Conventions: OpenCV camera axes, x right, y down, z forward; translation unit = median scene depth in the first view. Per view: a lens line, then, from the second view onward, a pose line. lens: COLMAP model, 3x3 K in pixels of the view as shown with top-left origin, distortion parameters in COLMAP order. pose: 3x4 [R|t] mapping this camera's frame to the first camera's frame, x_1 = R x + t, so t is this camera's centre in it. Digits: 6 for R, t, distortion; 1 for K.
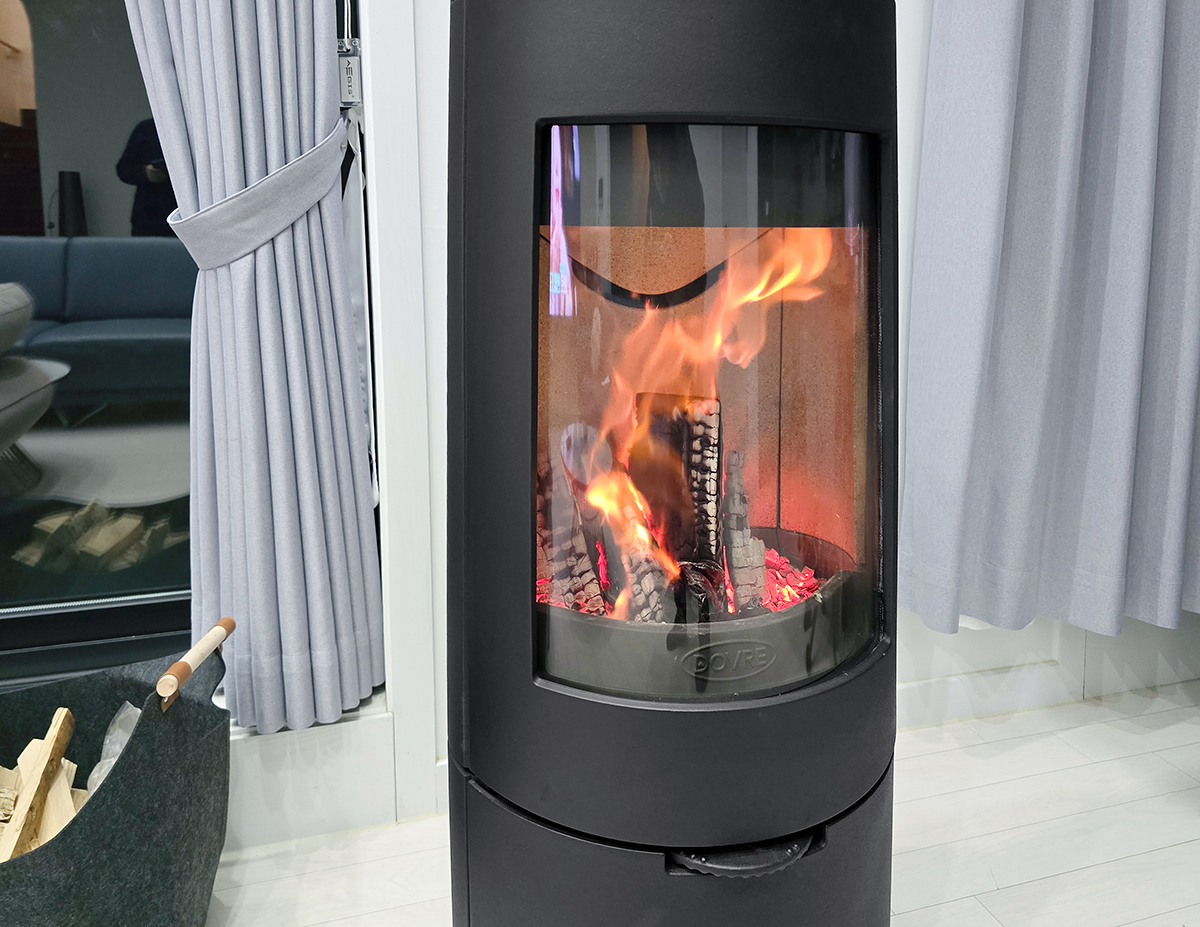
lens RADIAL K [[957.1, 0, 565.8], [0, 957.1, 337.2], [0, 0, 1]] dist [-0.009007, -0.002974]
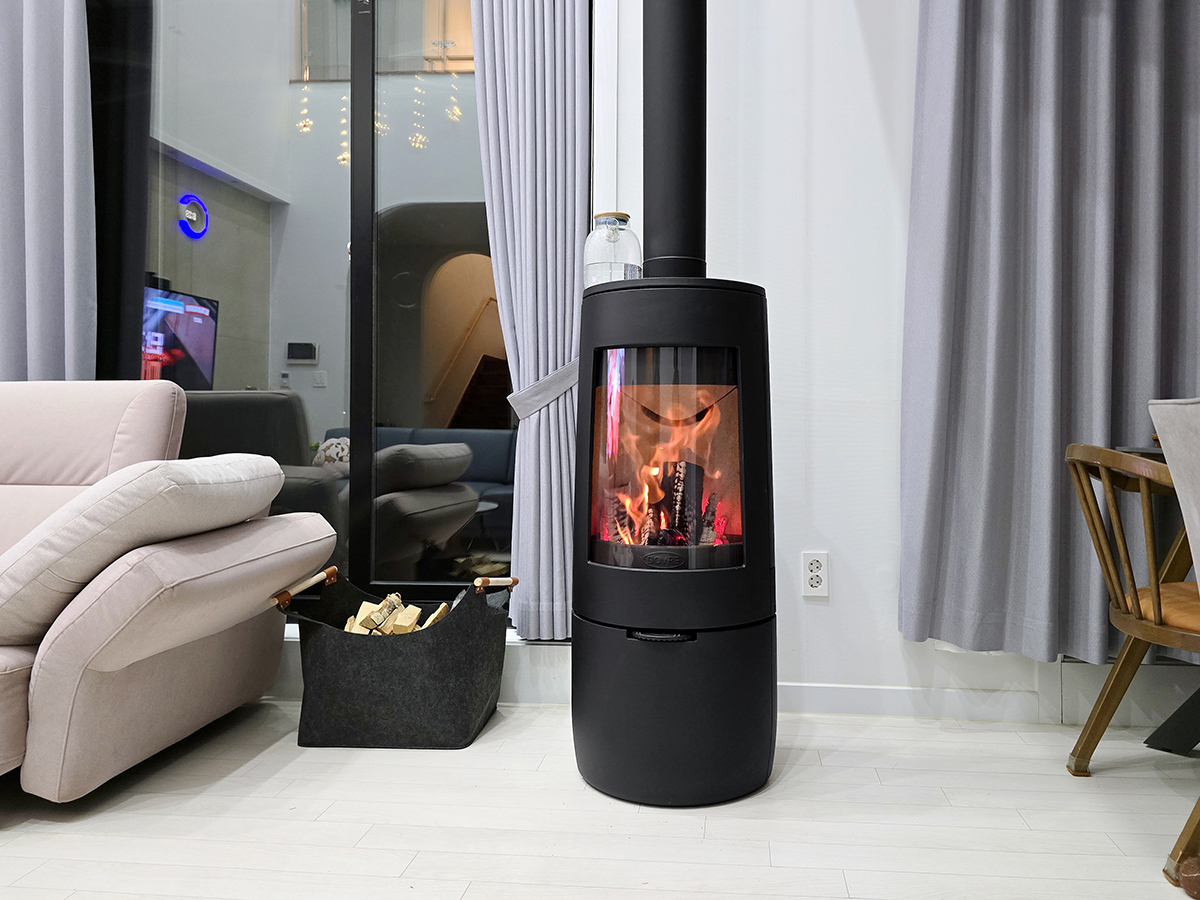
lens RADIAL K [[839.0, 0, 659.7], [0, 839.0, 429.5], [0, 0, 1]] dist [0.029418, -0.035757]
pose [[0.946097, 0.004623, -0.323851, 0.762758], [-0.045697, 0.991801, -0.119339, 0.234196], [0.320644, 0.127705, 0.938552, -0.960959]]
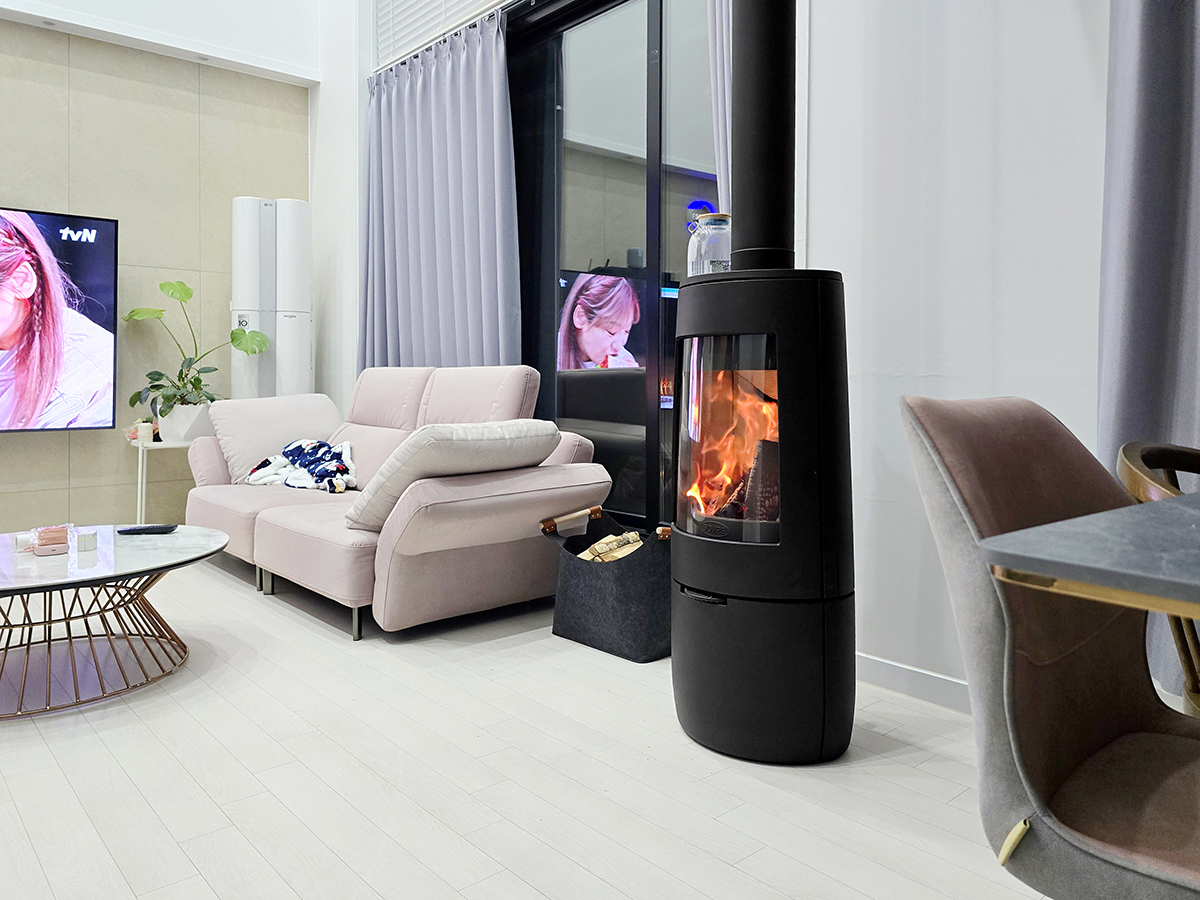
lens RADIAL K [[816.3, 0, 675.8], [0, 816.3, 404.6], [0, 0, 1]] dist [0.022849, -0.000103]
pose [[0.497777, 0.031224, -0.866743, 1.899452], [-0.117344, 0.992587, -0.031634, 0.062493], [0.859330, 0.117453, 0.497752, -0.272017]]
